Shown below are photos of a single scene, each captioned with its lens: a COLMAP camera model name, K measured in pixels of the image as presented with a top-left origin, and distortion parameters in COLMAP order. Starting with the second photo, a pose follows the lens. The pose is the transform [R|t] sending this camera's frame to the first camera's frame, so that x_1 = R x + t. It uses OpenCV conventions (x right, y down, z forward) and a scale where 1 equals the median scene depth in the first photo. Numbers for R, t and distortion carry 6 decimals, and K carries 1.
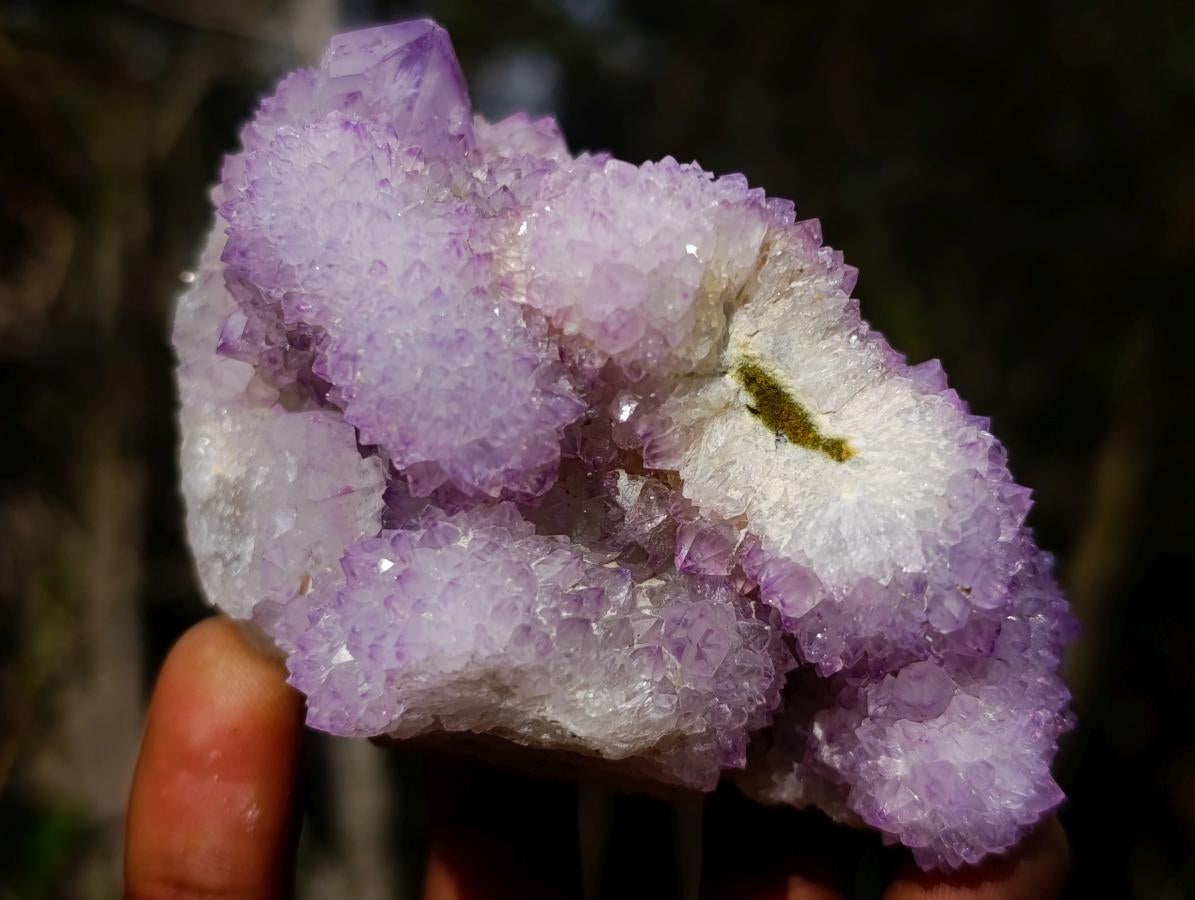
lens RADIAL K [[1828.1, 0, 623.3], [0, 1828.1, 448.3], [0, 0, 1]] dist [0.379977, -2.531323]
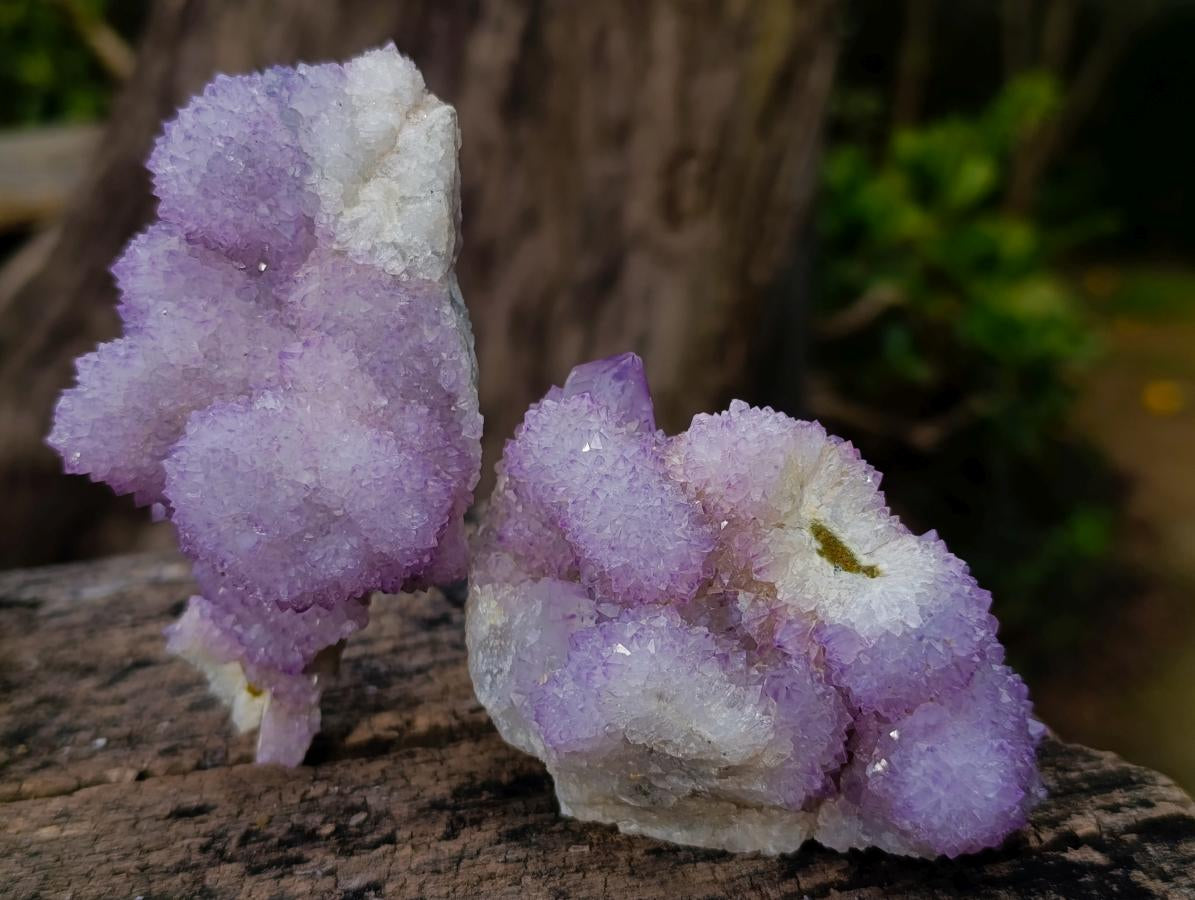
lens RADIAL K [[1828.1, 0, 623.3], [0, 1828.1, 448.3], [0, 0, 1]] dist [0.379977, -2.531323]
pose [[0.996137, -0.002162, -0.087785, 0.039675], [-0.028843, 0.936173, -0.350355, 0.477148], [0.082939, 0.351533, 0.932494, -0.591248]]
